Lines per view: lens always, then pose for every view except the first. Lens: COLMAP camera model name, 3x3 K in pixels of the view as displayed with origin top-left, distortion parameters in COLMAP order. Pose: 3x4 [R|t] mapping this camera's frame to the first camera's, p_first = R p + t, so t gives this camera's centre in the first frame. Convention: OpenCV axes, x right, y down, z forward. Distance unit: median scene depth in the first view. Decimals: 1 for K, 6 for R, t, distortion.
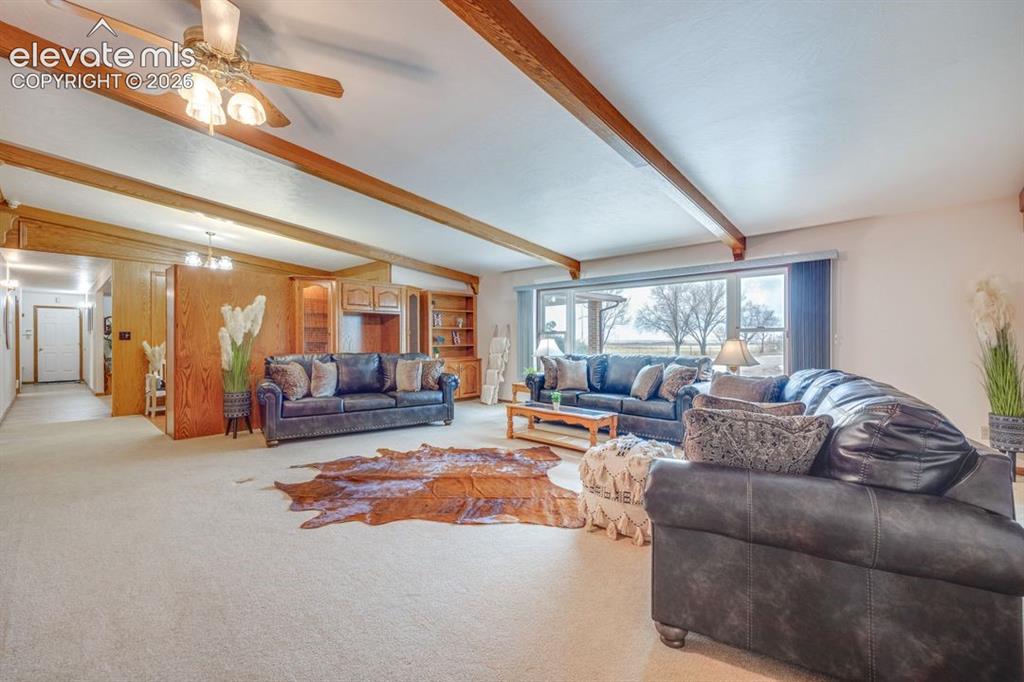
lens RADIAL K [[423.8, 0, 512.3], [0, 423.8, 340.6], [0, 0, 1]] dist [-0.000635, -0.000009]
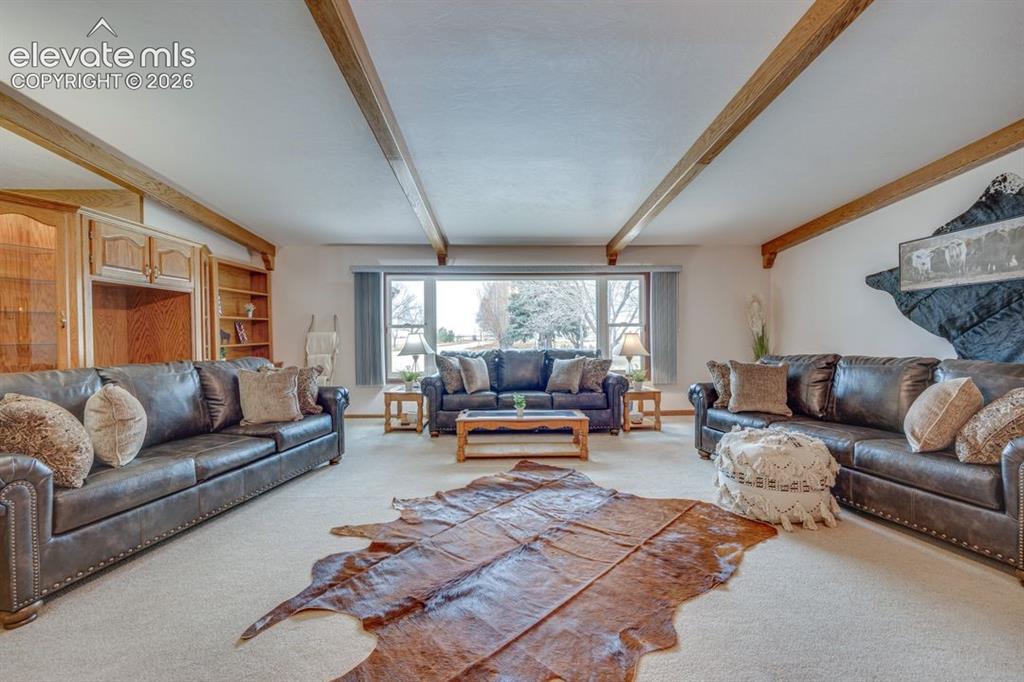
lens RADIAL K [[412.8, 0, 513.0], [0, 412.8, 339.1], [0, 0, 1]] dist [-0.000861, -0.000049]
pose [[0.708792, -0.015385, 0.705250, -0.408490], [0.007293, 0.999869, 0.014483, -0.003968], [-0.705380, -0.005123, 0.708811, 0.341659]]
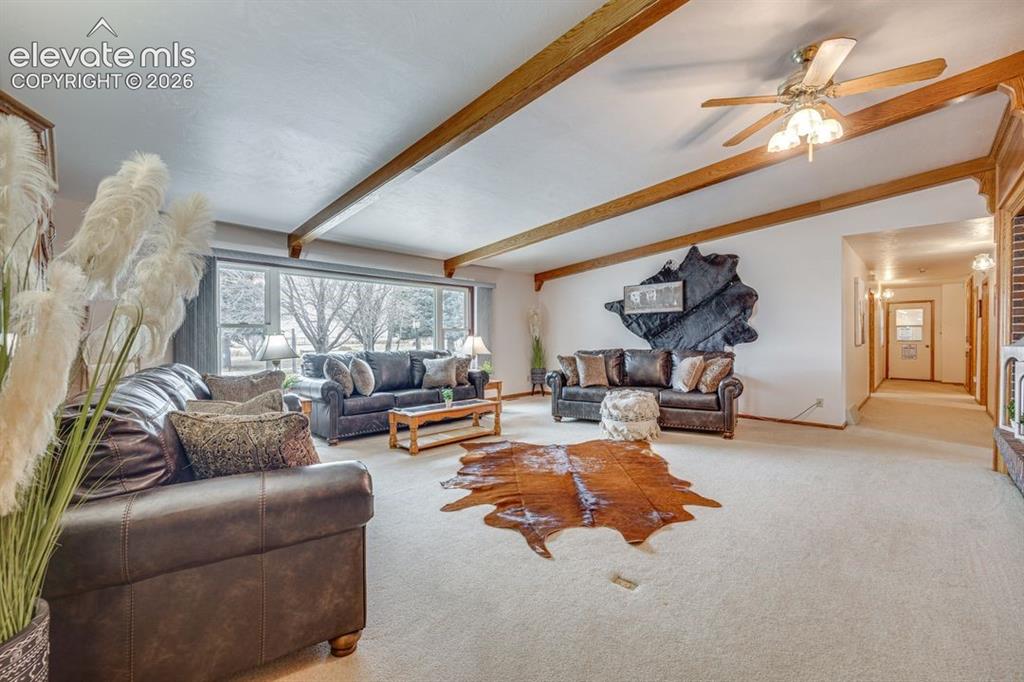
lens RADIAL K [[423.8, 0, 512.3], [0, 423.8, 340.6], [0, 0, 1]] dist [-0.000635, -0.000009]
pose [[0.016066, -0.007692, 0.999841, -0.723883], [0.000017, 0.999970, 0.007693, 0.000811], [-0.999871, -0.000106, 0.016065, 0.687307]]
